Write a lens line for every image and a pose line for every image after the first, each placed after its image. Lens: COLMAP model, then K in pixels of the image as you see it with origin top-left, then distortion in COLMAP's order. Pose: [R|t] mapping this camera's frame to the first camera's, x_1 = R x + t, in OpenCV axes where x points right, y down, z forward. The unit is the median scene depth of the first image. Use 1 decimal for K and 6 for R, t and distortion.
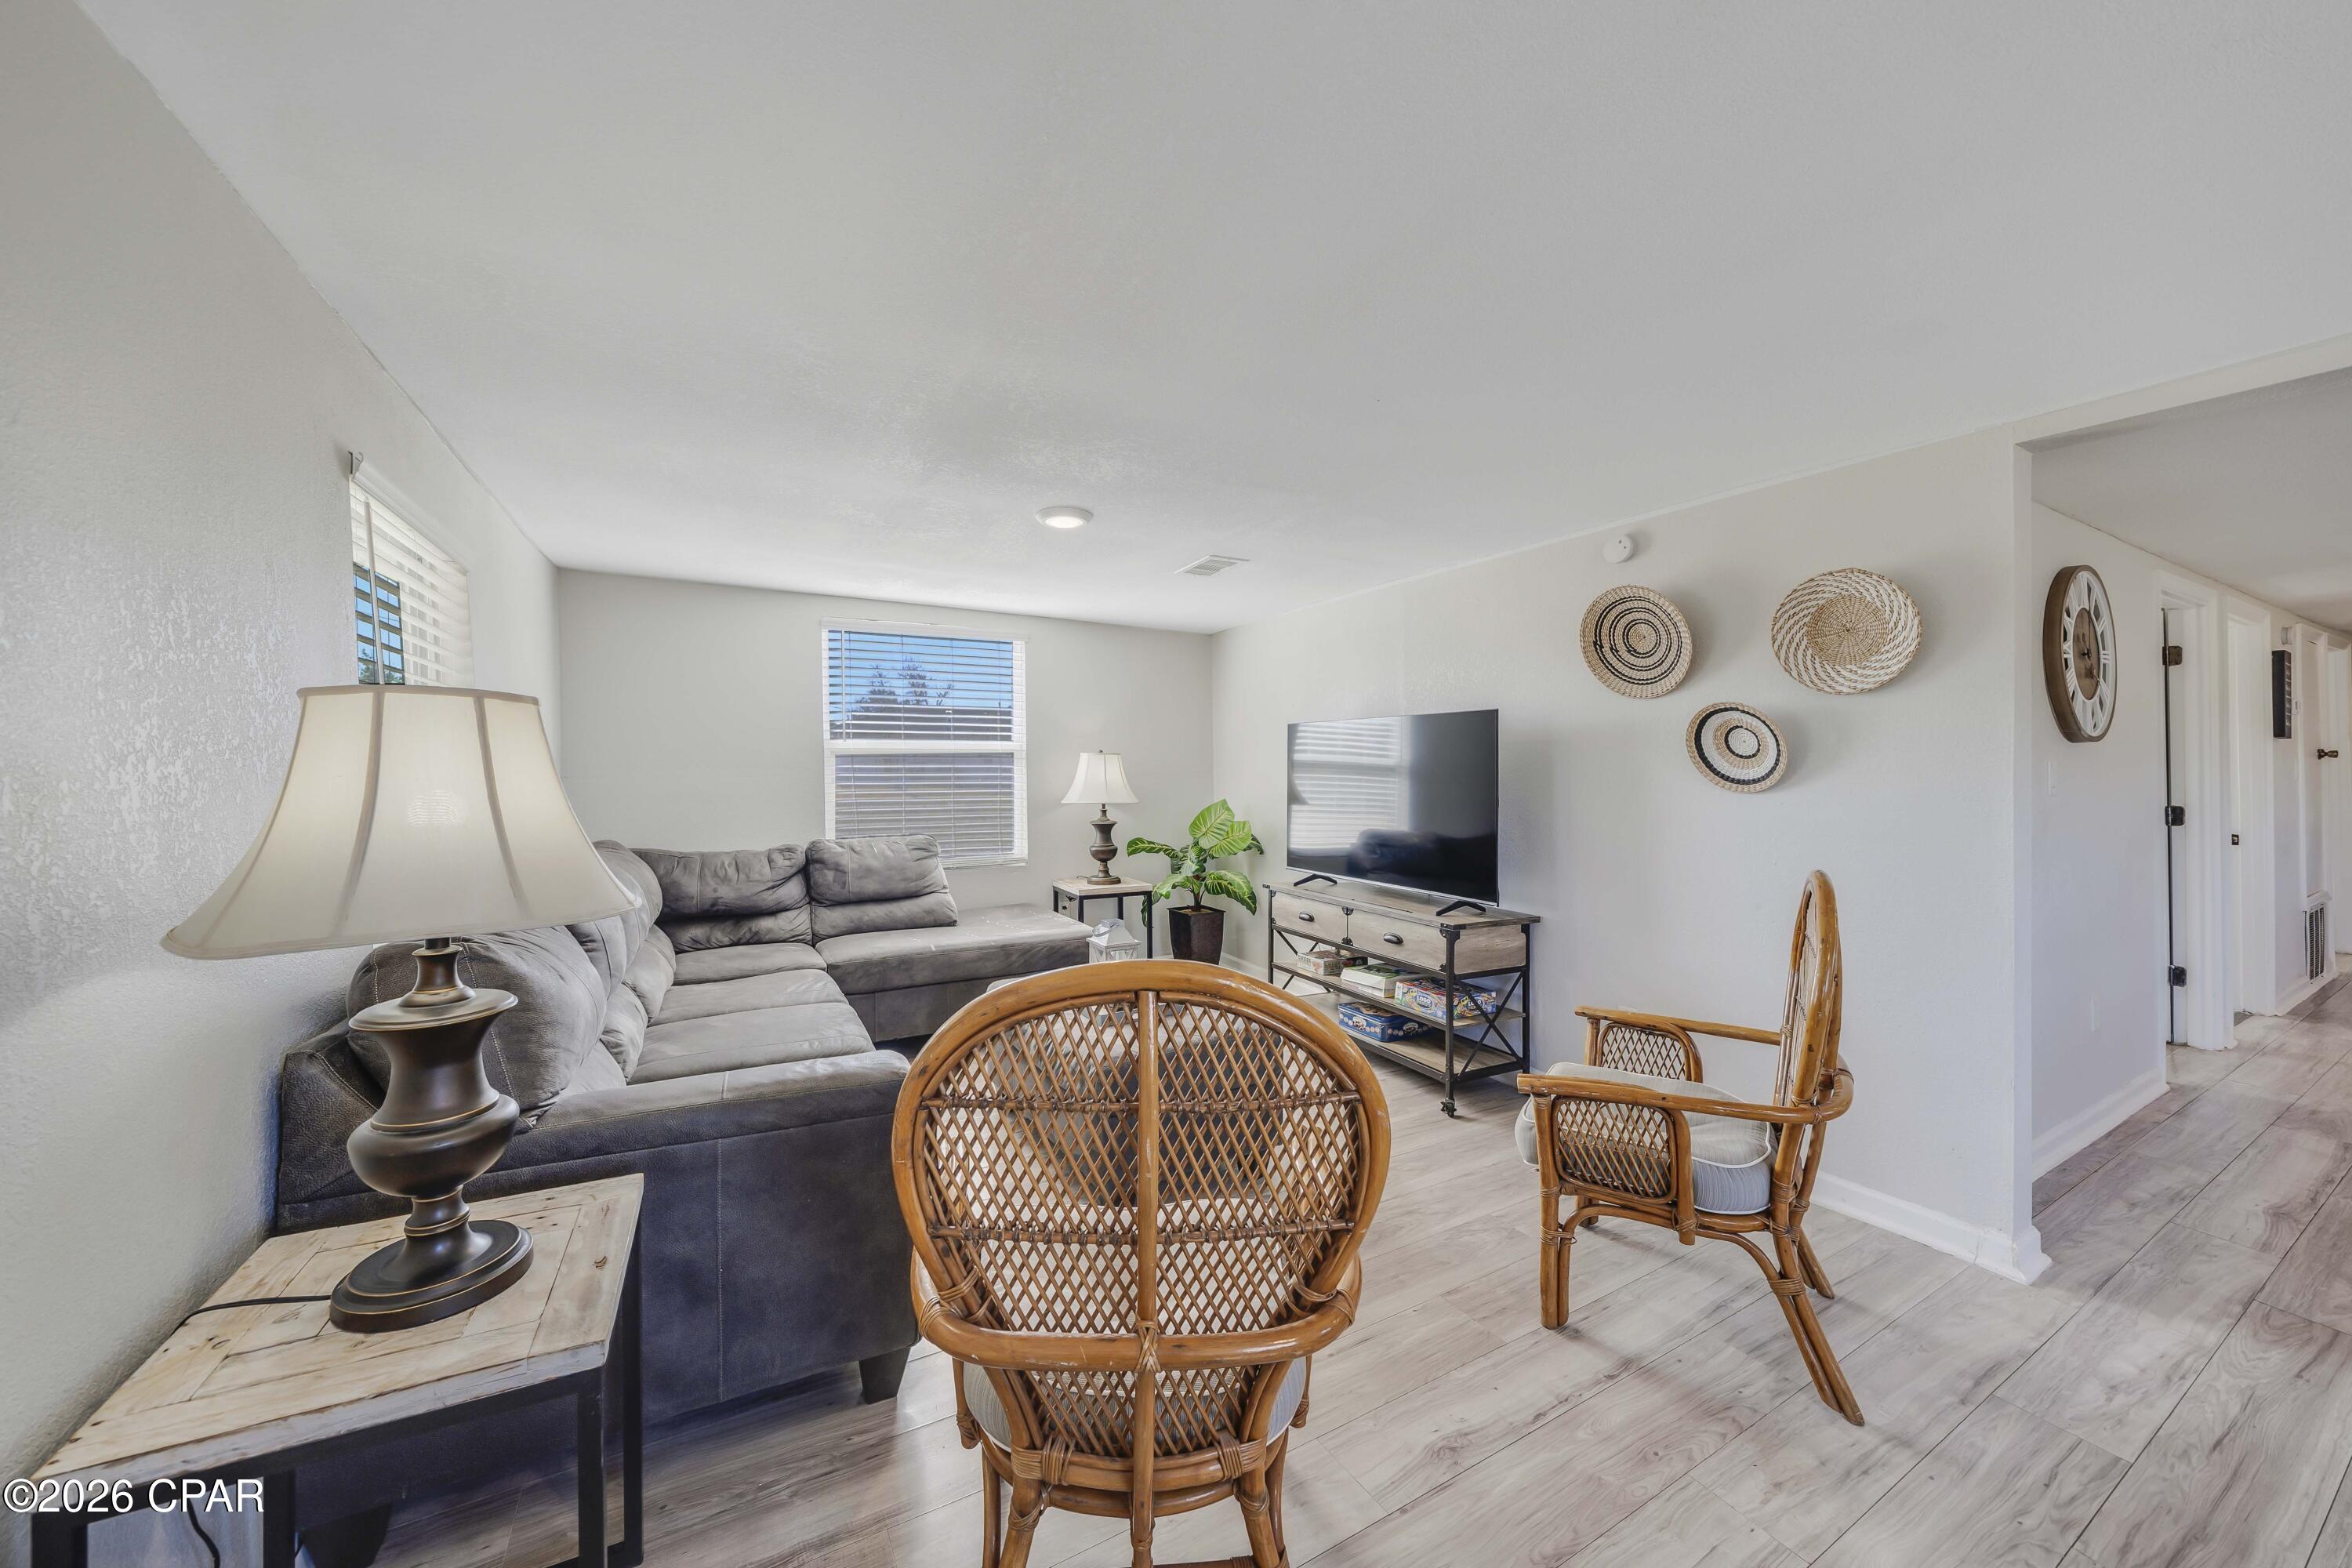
lens RADIAL K [[814.4, 0, 1159.3], [0, 814.4, 755.8], [0, 0, 1]] dist [-0.007044, 0.000486]
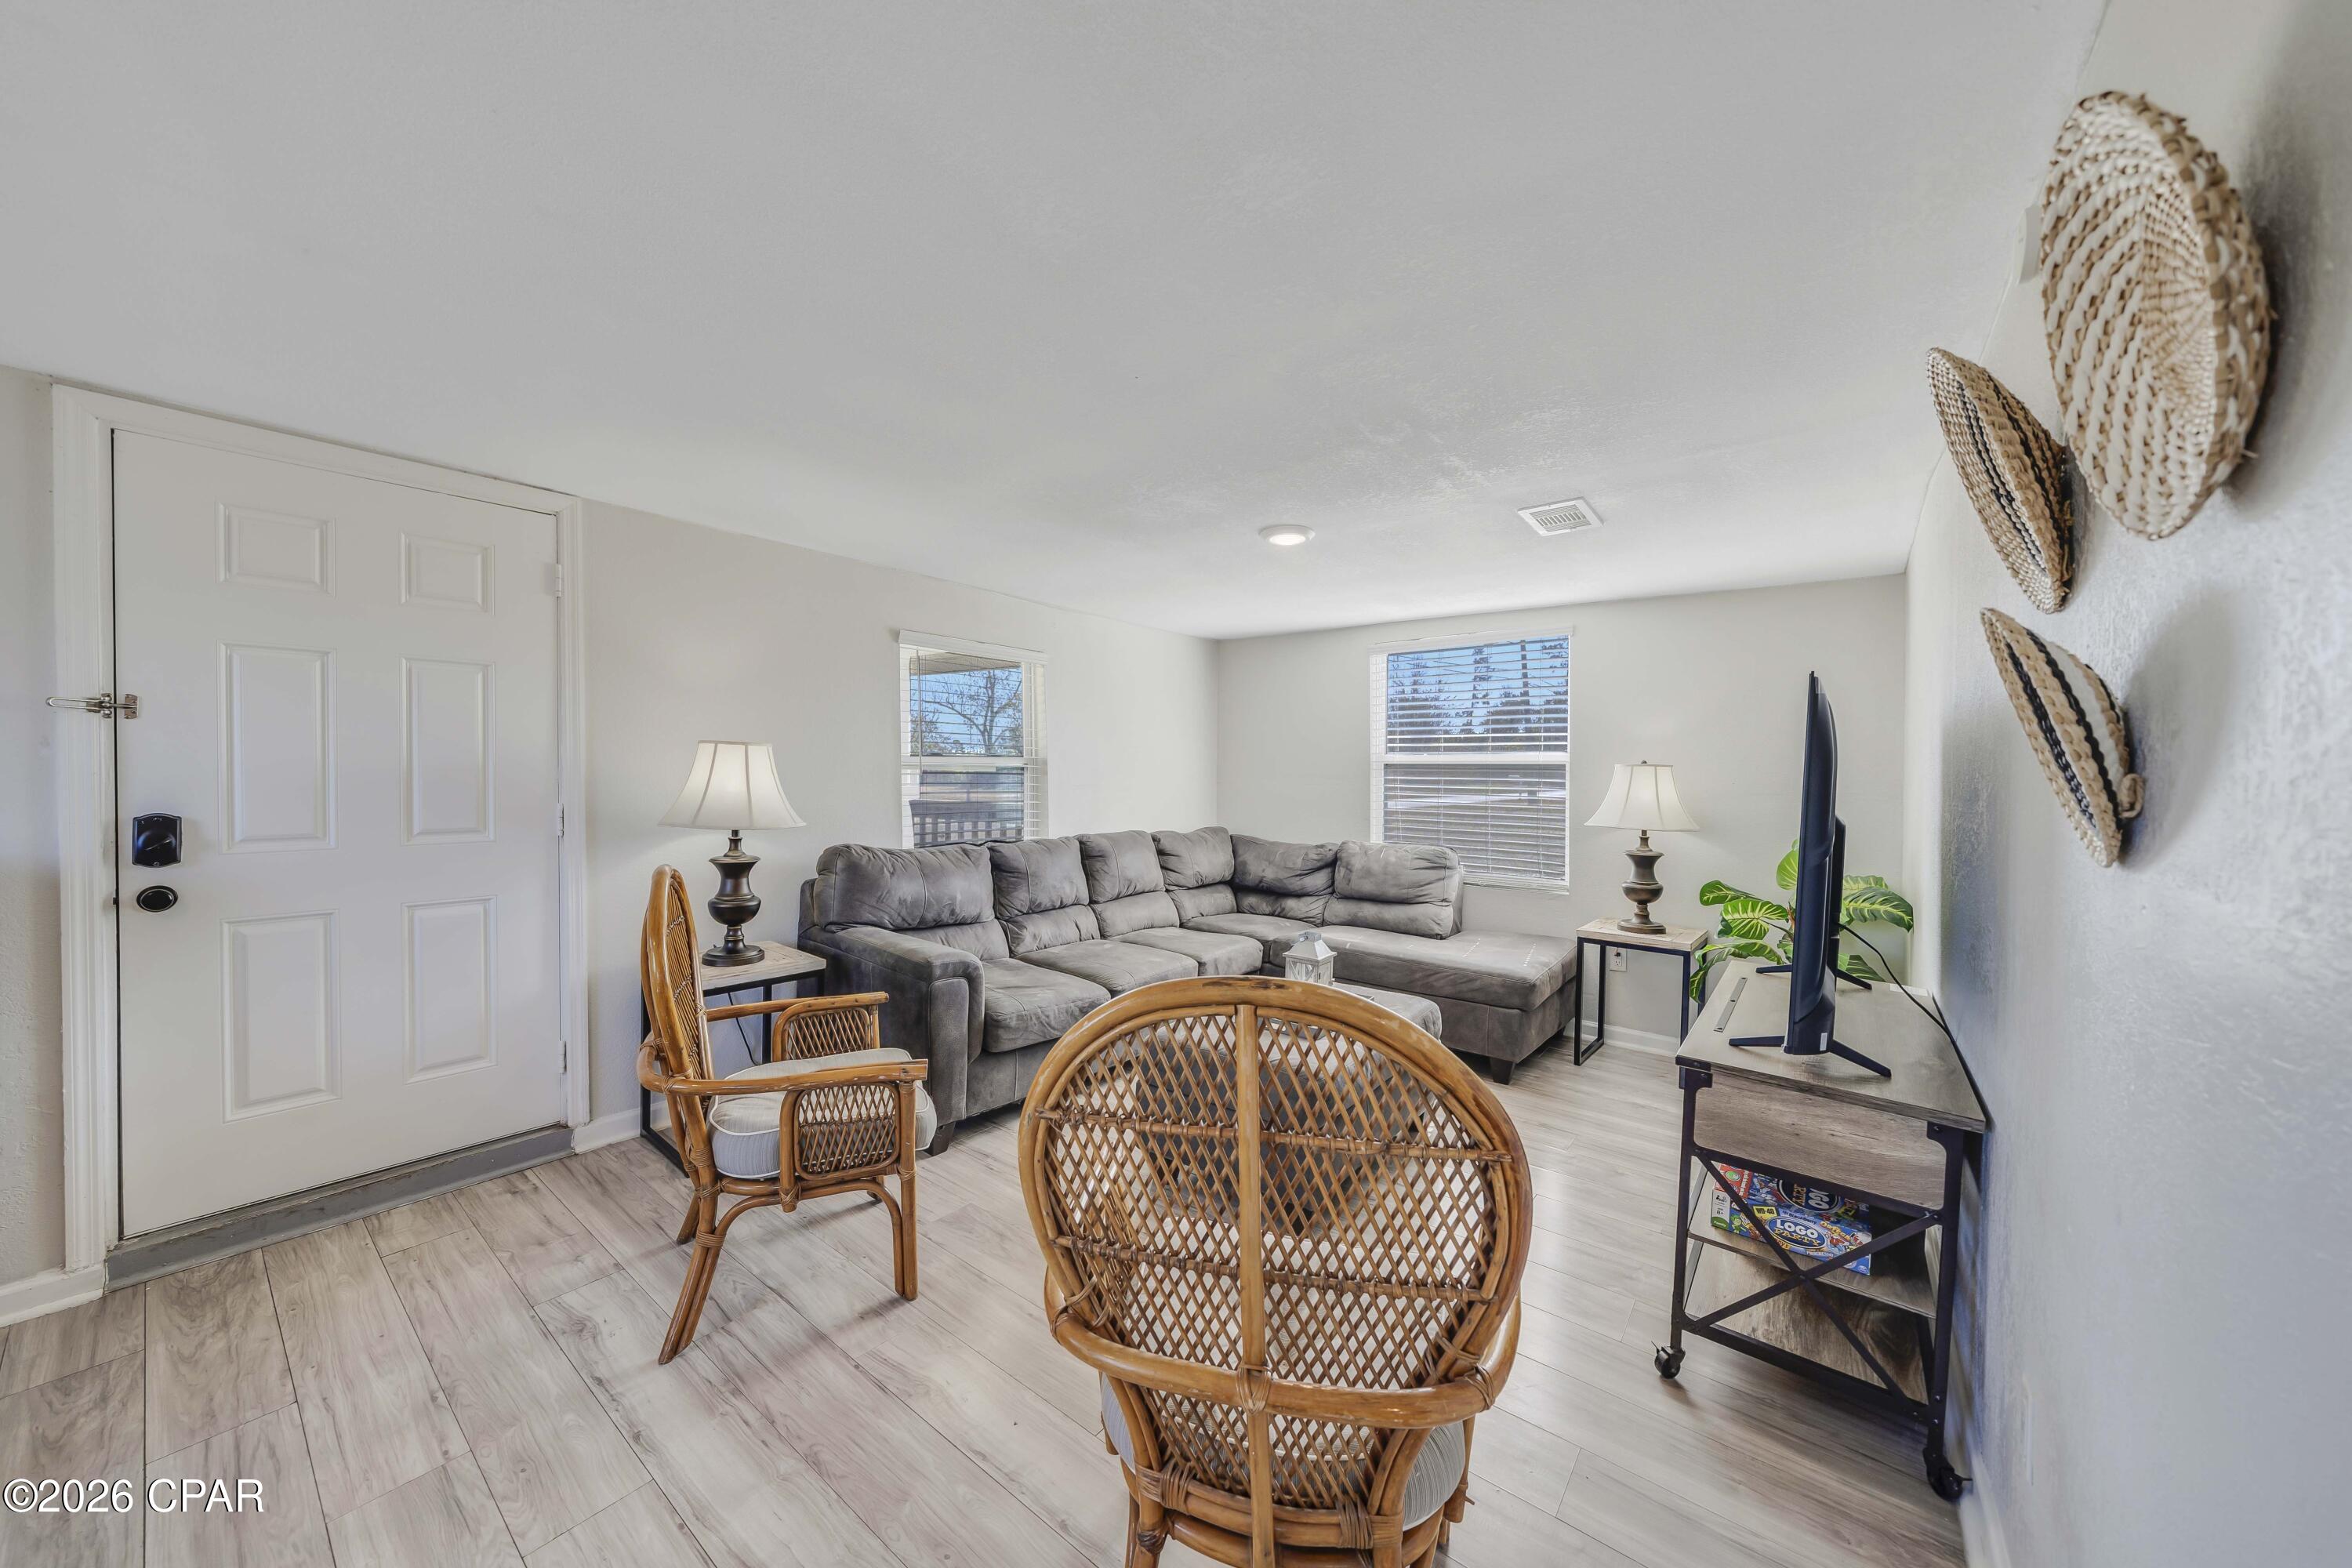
lens RADIAL K [[814.4, 0, 1178.4], [0, 814.4, 792.0], [0, 0, 1]] dist [-0.007044, 0.000486]
pose [[0.396851, 0.025813, -0.917520, 0.628613], [-0.001934, 0.999626, 0.027287, 0.003114], [0.917881, -0.009055, 0.396753, 0.373650]]
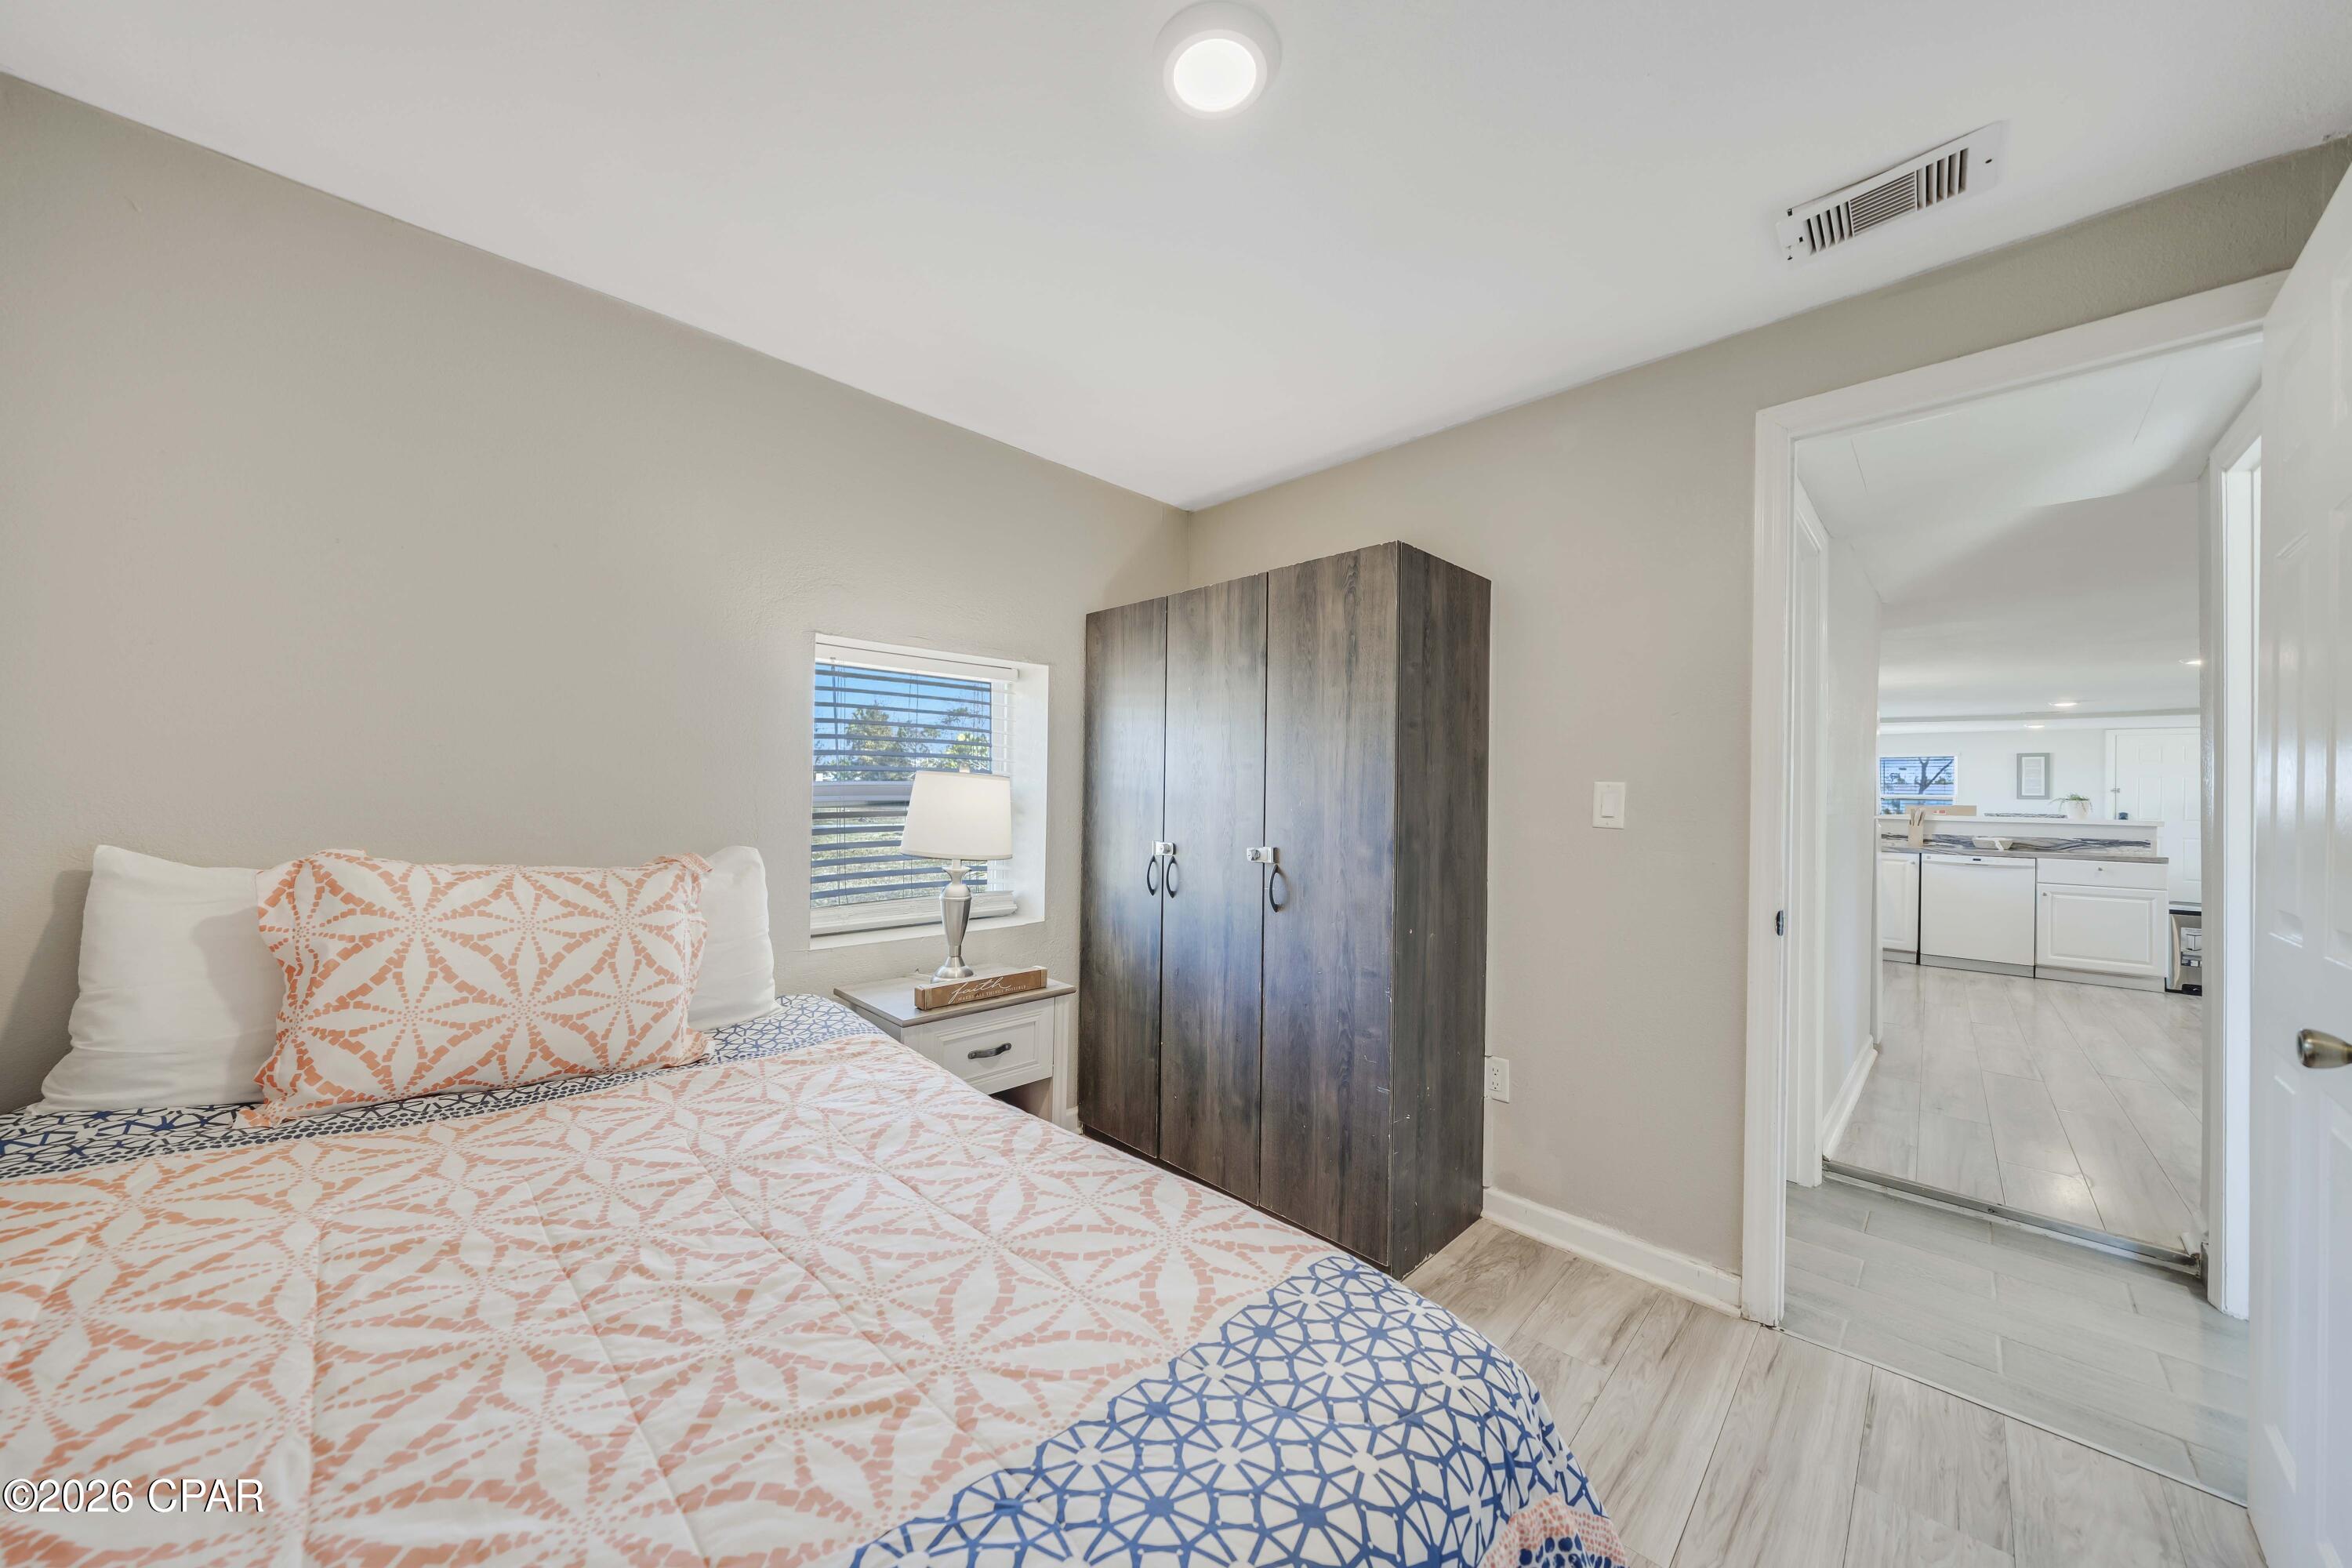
lens RADIAL K [[814.4, 0, 1162.6], [0, 814.4, 772.2], [0, 0, 1]] dist [-0.007044, 0.000486]
pose [[-0.948772, -0.025381, -0.314940, 3.629060], [-0.016904, 0.999418, -0.029620, 0.034319], [0.315509, -0.022778, -0.948649, 1.459708]]
